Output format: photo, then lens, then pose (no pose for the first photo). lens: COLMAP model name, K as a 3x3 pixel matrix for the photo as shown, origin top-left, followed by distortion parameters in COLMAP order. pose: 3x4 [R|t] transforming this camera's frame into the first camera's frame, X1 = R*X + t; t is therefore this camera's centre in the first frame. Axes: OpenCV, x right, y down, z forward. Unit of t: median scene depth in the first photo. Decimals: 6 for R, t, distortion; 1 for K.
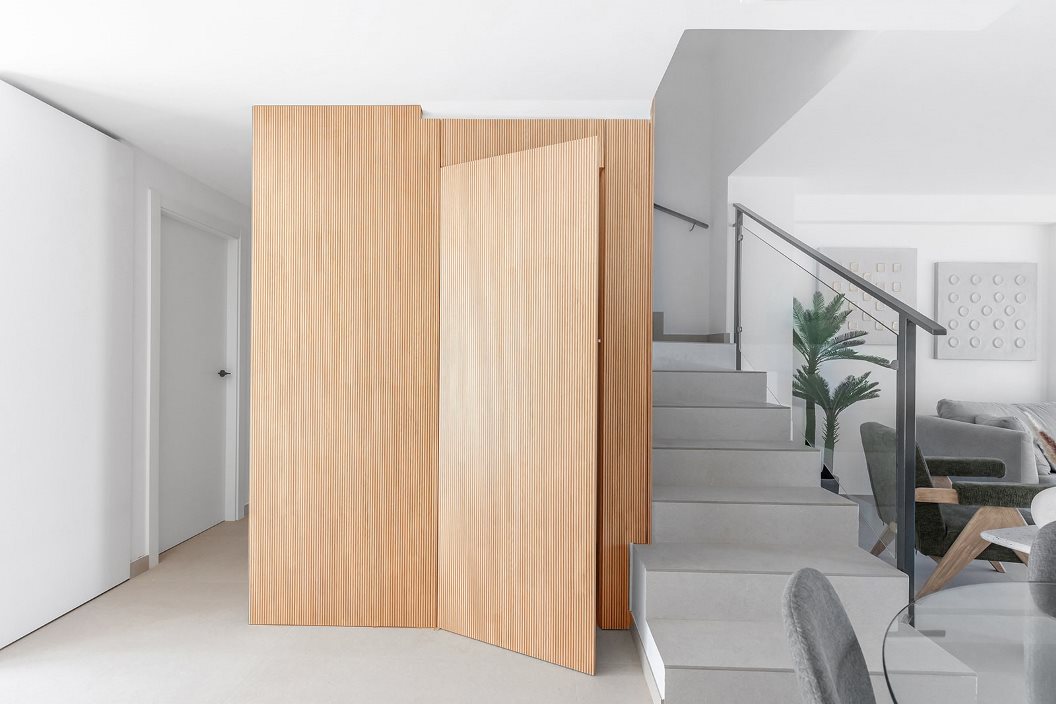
lens RADIAL K [[470.8, 0, 528.0], [0, 470.8, 352.0], [0, 0, 1]] dist [0.002187, -0.000475]
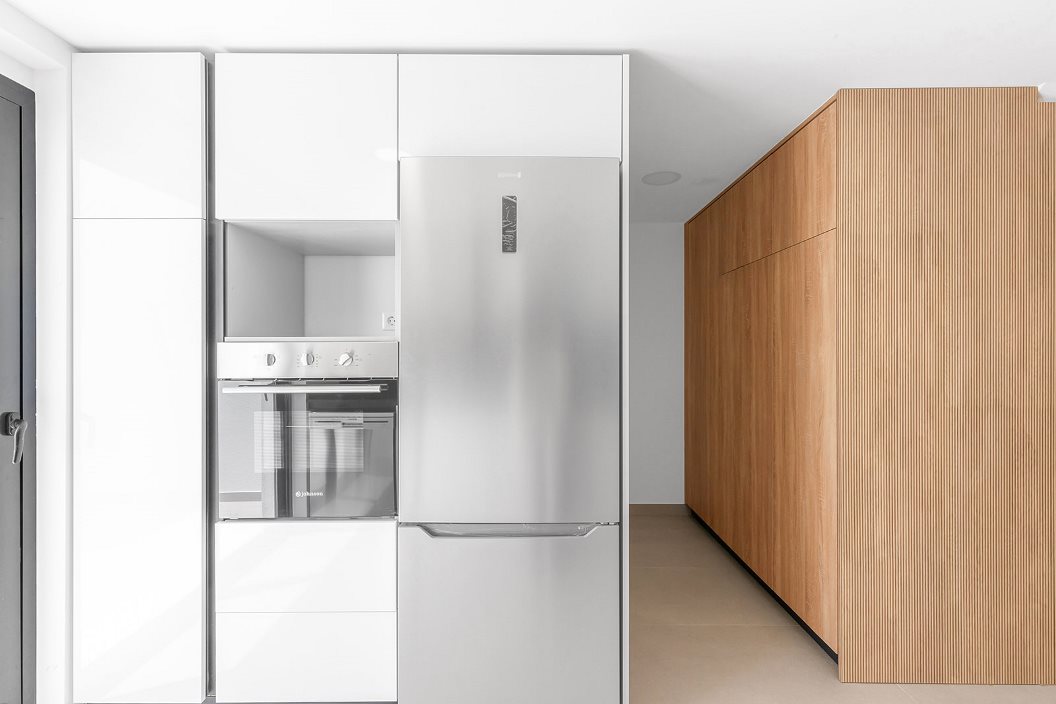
lens RADIAL K [[470.8, 0, 528.0], [0, 470.8, 352.0], [0, 0, 1]] dist [0.002187, -0.000475]
pose [[0.999925, -0.007231, 0.009847, -1.180310], [0.007224, 0.999974, 0.000729, -0.040096], [-0.009852, -0.000658, 0.999951, 0.134961]]
